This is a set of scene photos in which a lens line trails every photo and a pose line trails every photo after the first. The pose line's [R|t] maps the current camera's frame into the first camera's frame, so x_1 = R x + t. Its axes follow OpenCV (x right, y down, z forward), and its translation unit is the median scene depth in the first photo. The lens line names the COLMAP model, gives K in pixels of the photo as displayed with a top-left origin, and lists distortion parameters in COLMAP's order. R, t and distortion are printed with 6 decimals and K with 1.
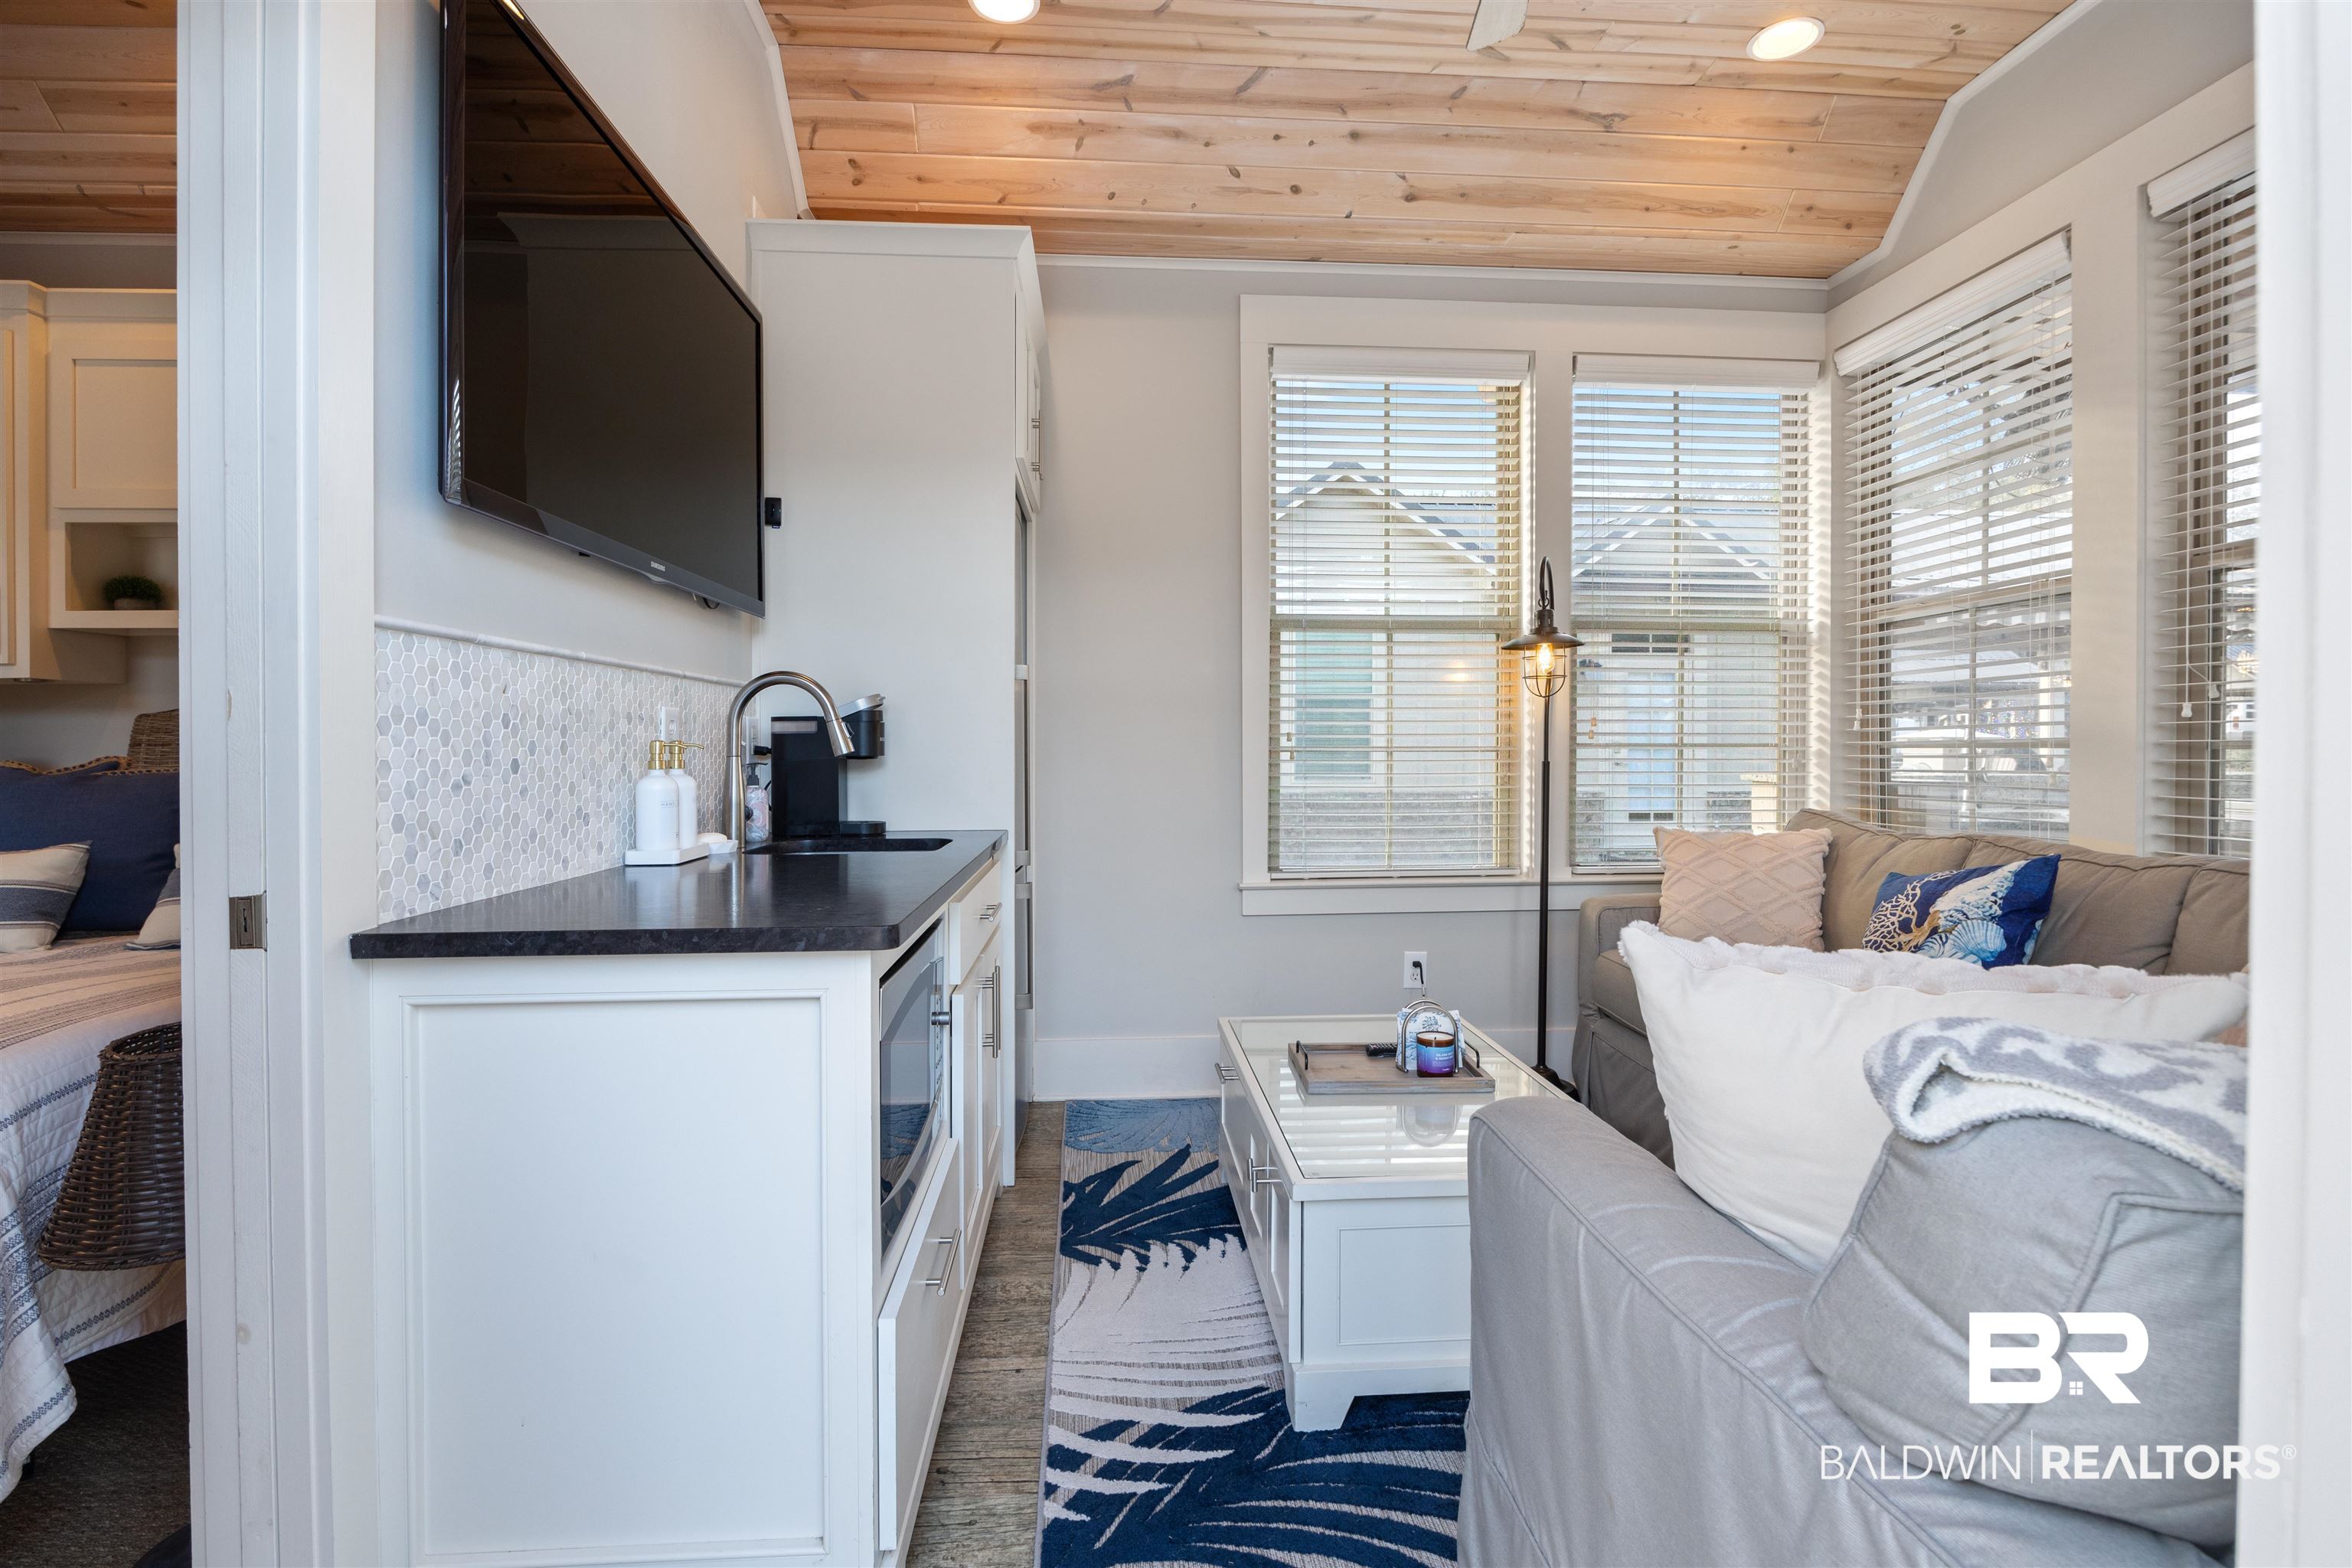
lens RADIAL K [[1049.3, 0, 1195.7], [0, 1049.3, 747.1], [0, 0, 1]] dist [-0.007761, -0.001343]
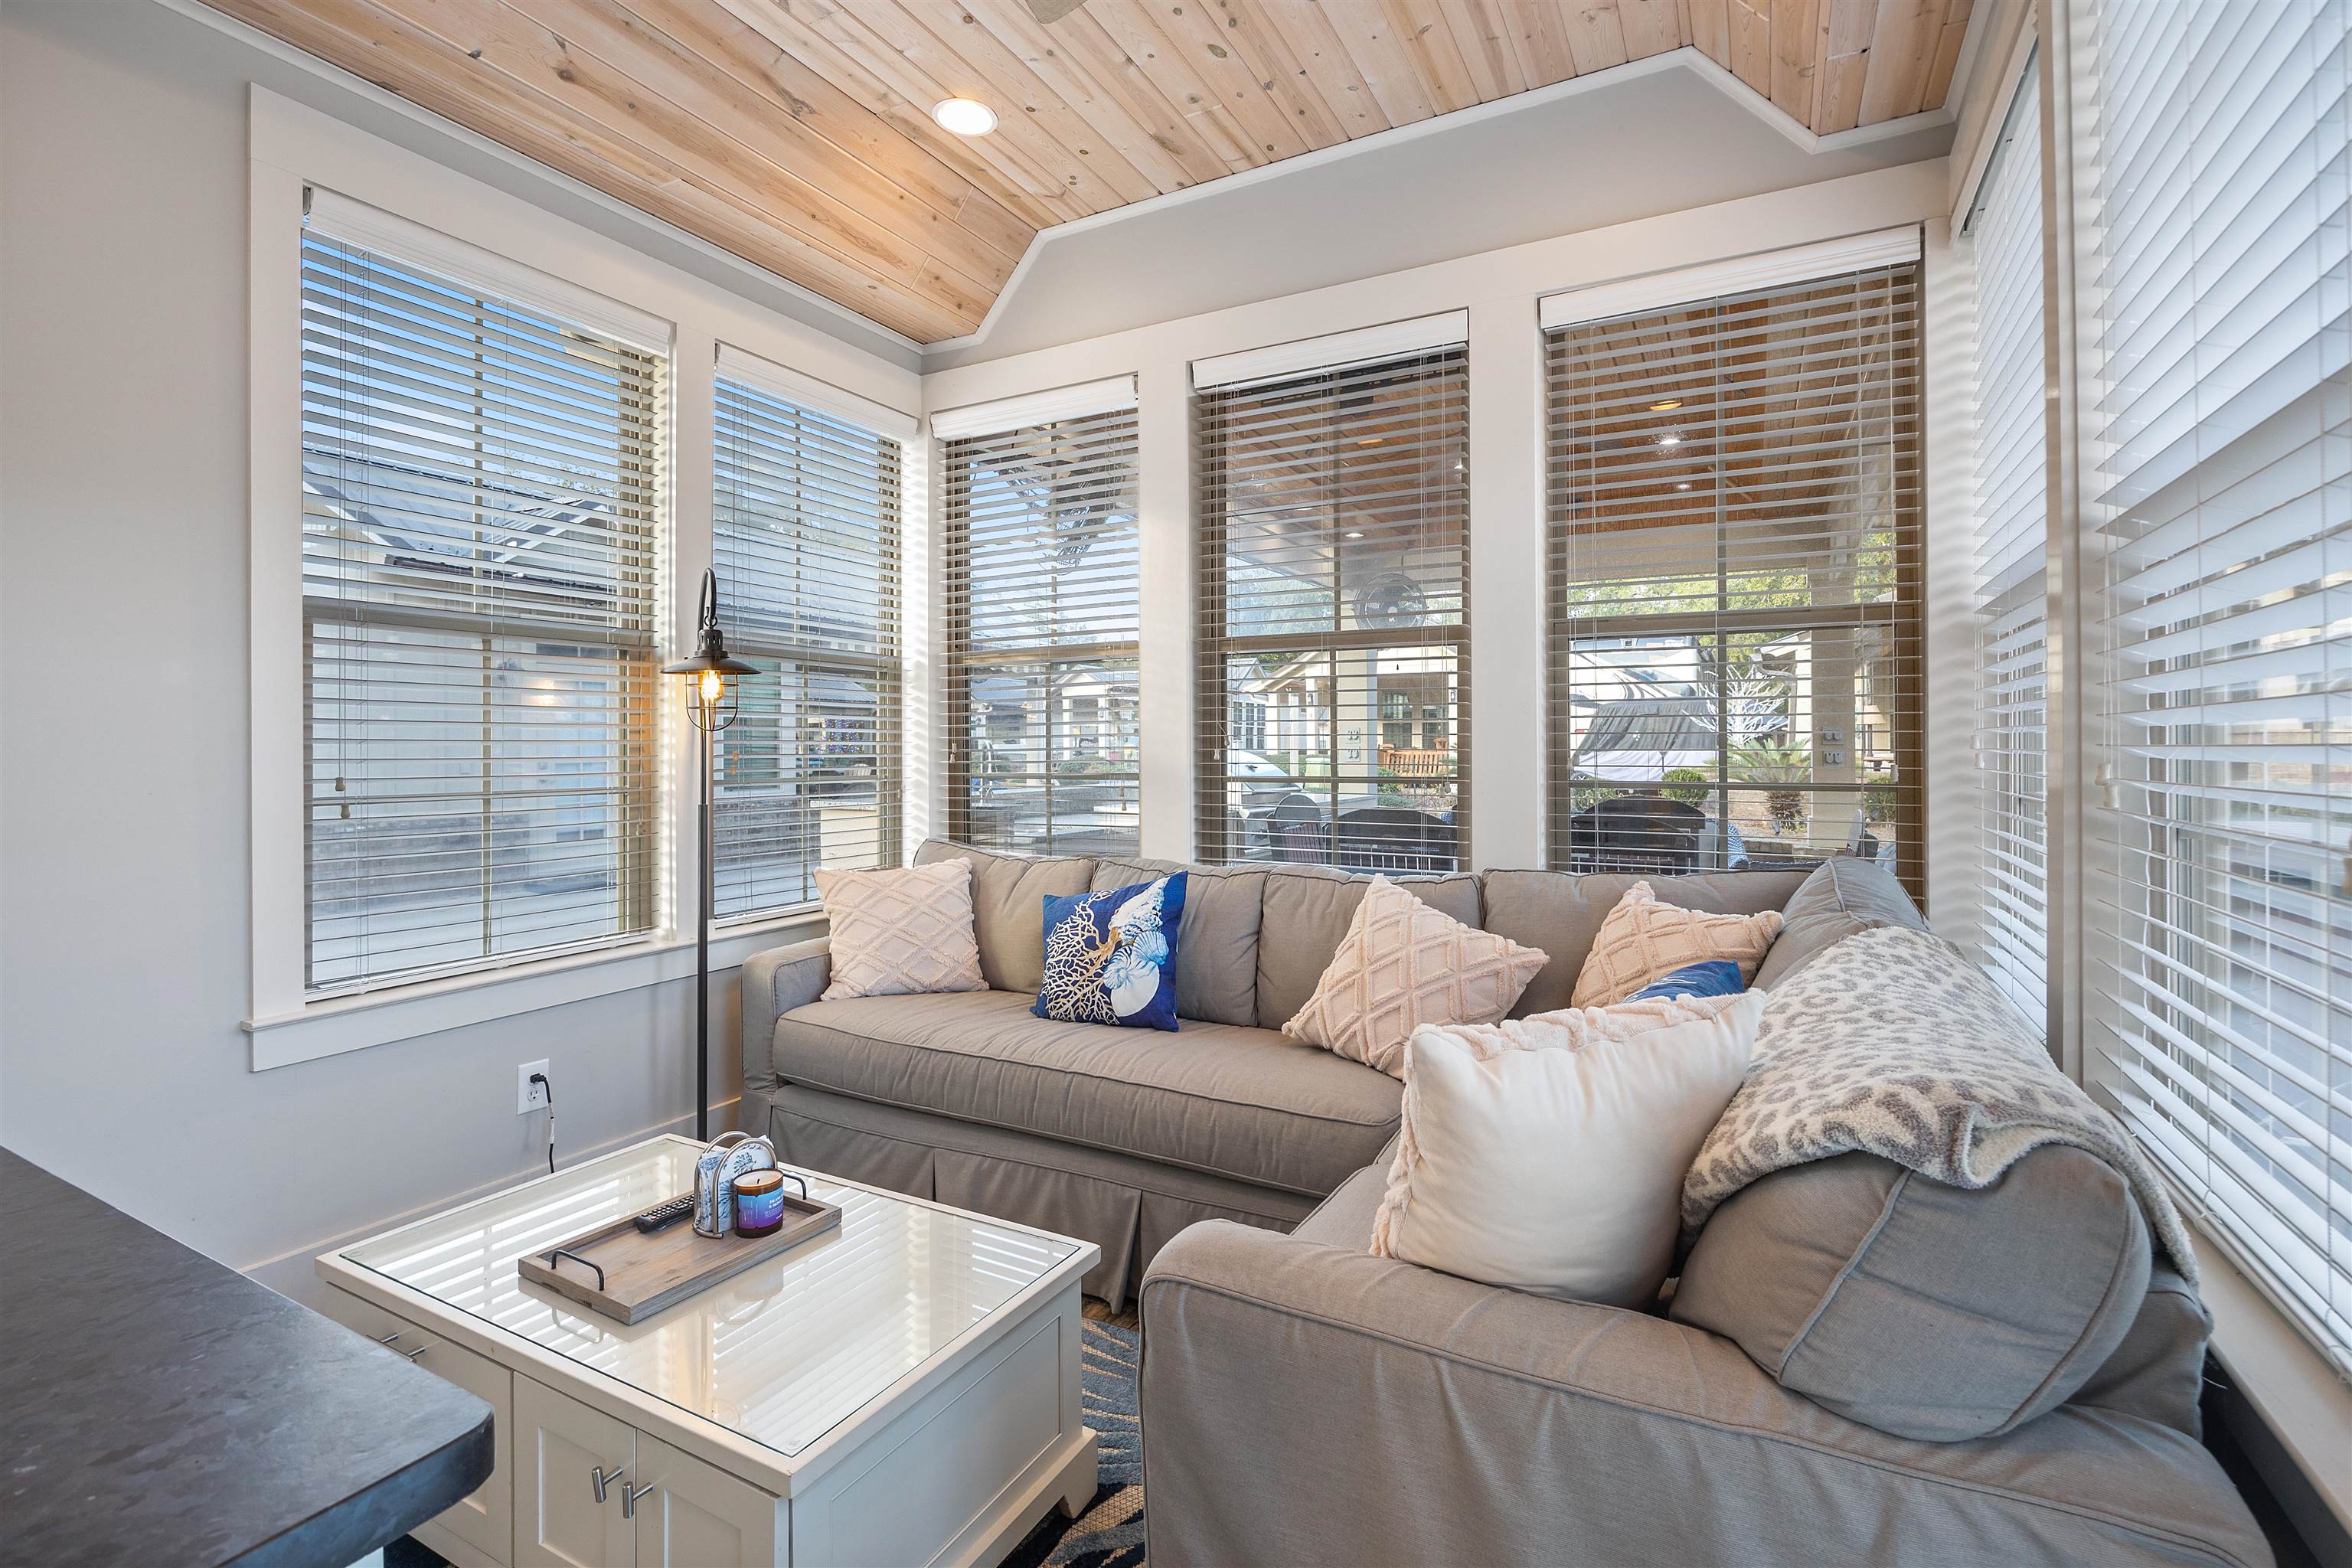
lens RADIAL K [[1049.3, 0, 1169.0], [0, 1049.3, 746.2], [0, 0, 1]] dist [-0.007761, -0.001343]
pose [[0.559006, 0.001650, 0.829162, -0.175896], [0.003759, 0.999983, -0.004524, -0.031067], [-0.829155, 0.005646, 0.558990, 0.212299]]
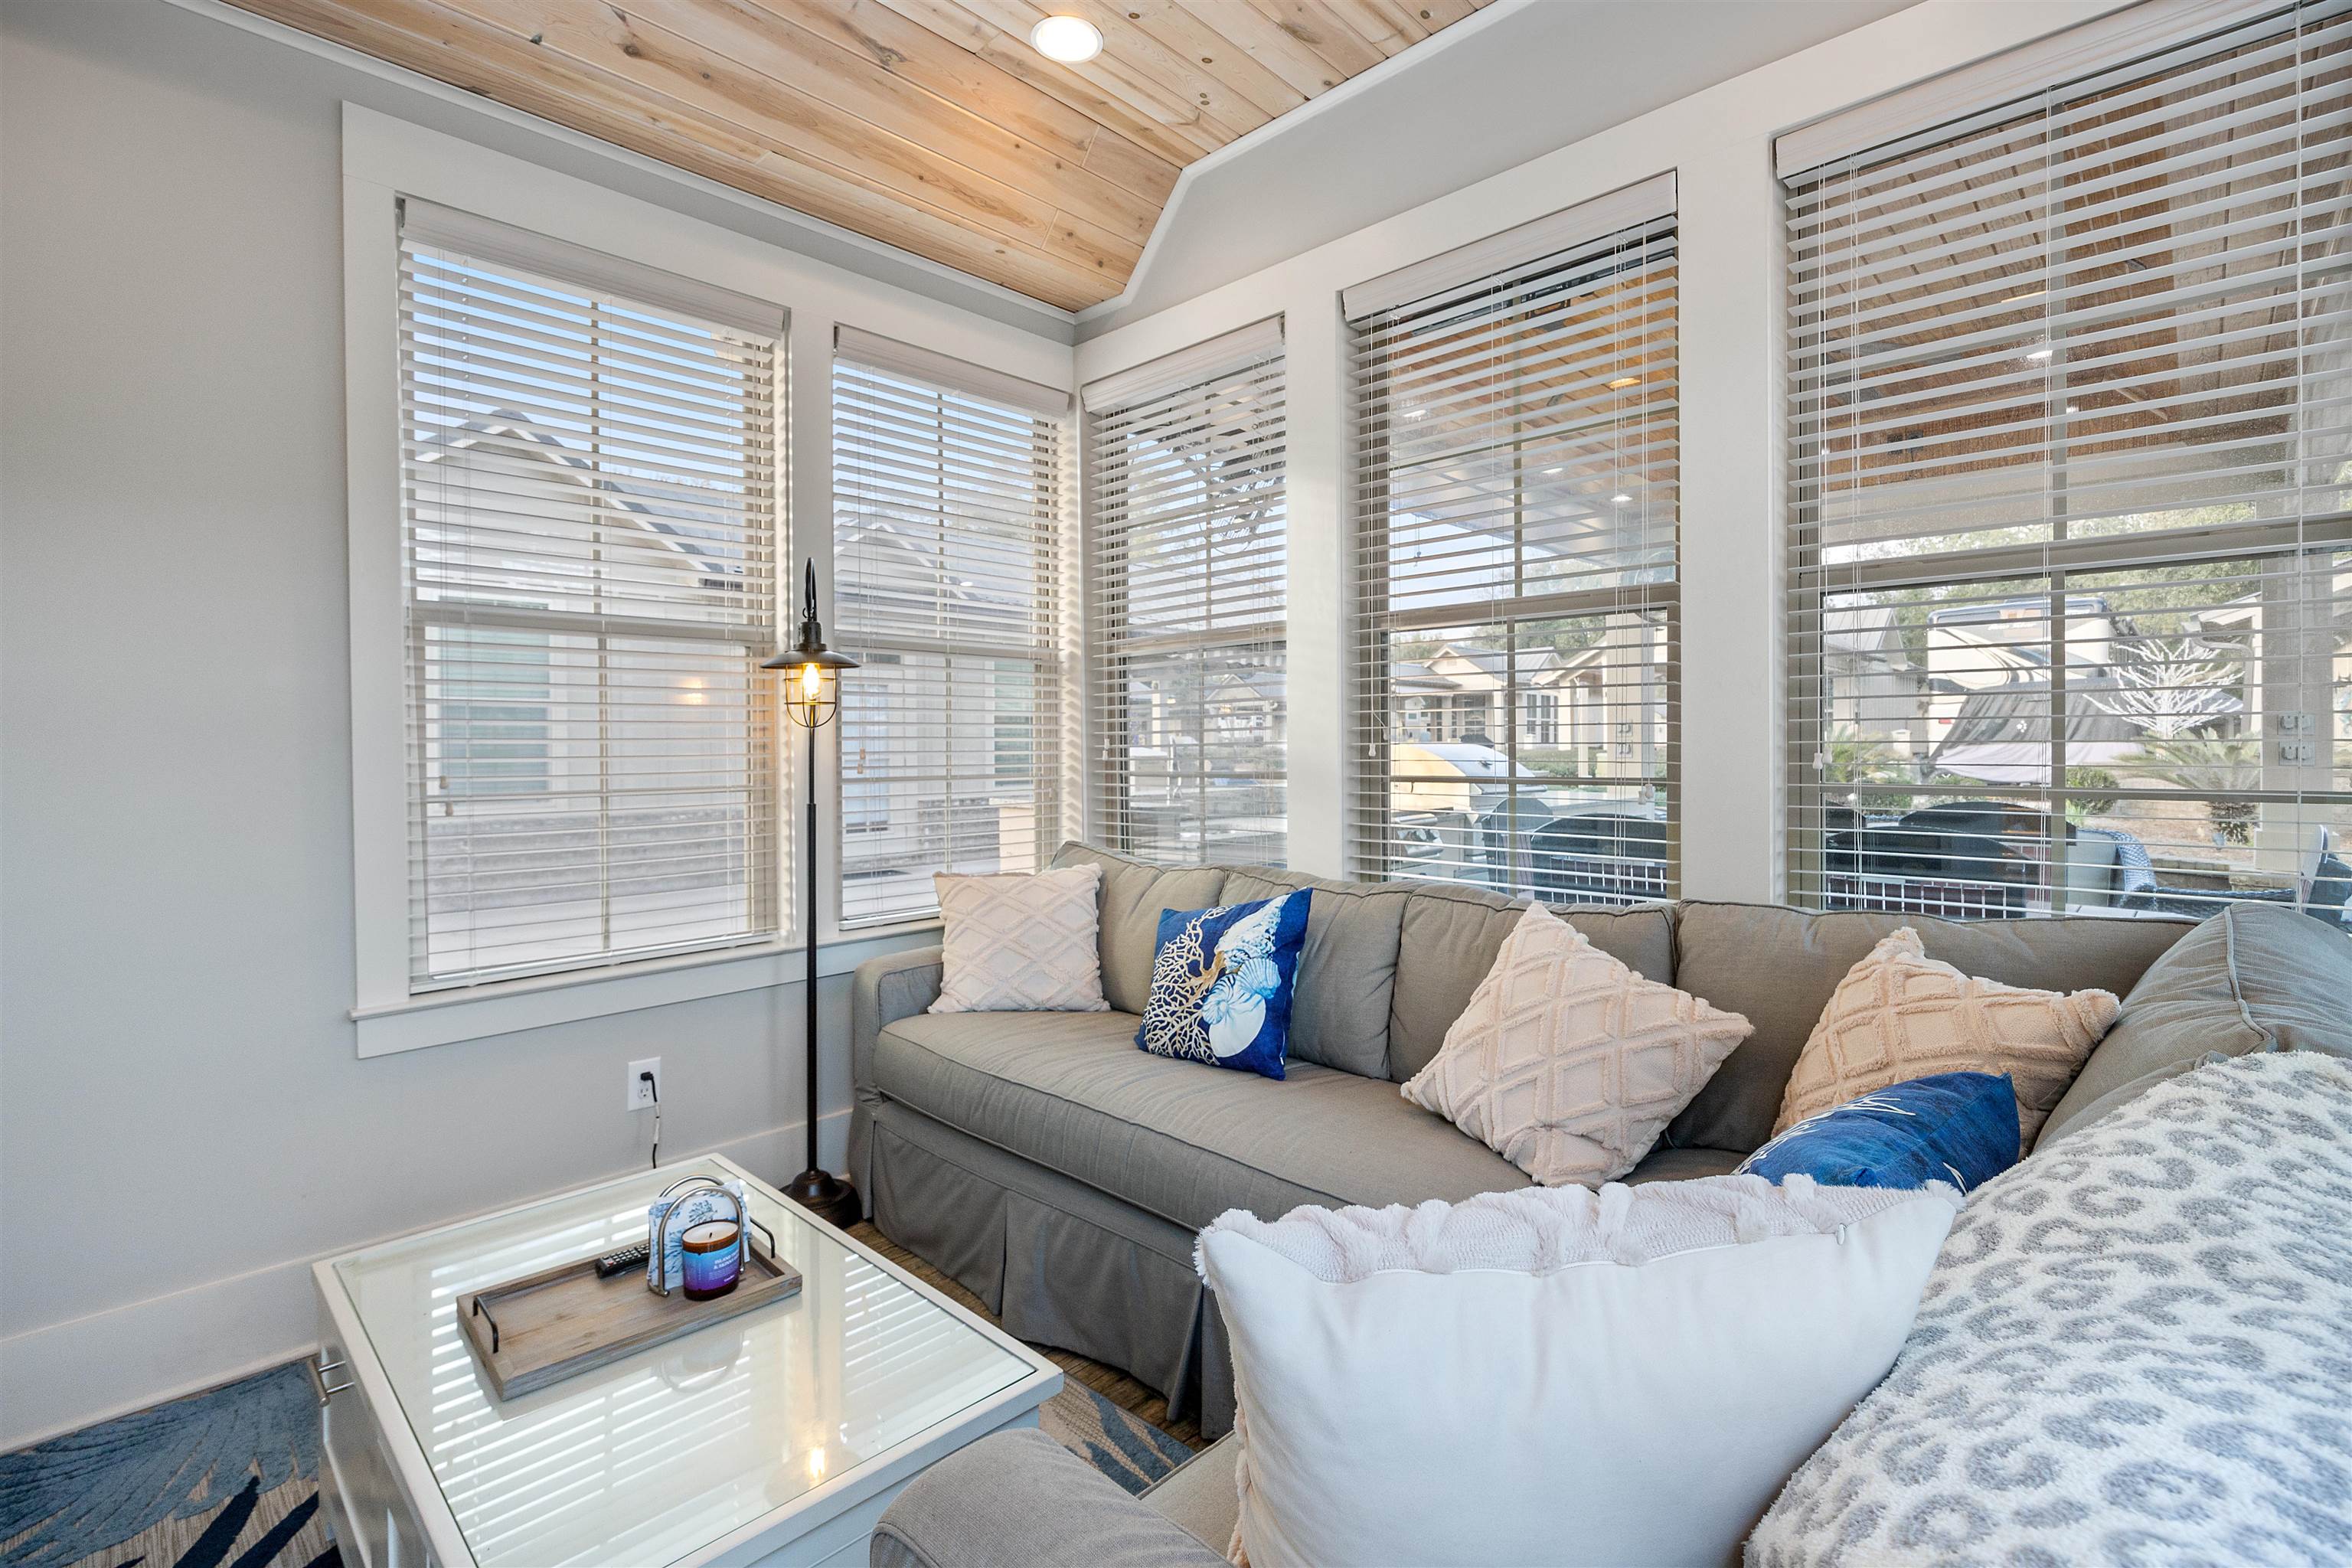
lens RADIAL K [[1049.3, 0, 1168.6], [0, 1049.3, 758.8], [0, 0, 1]] dist [-0.007761, -0.001343]
pose [[0.759682, -0.012308, 0.650178, 0.008657], [0.008282, 0.999923, 0.009252, -0.029376], [-0.650242, -0.001644, 0.759726, 0.193003]]
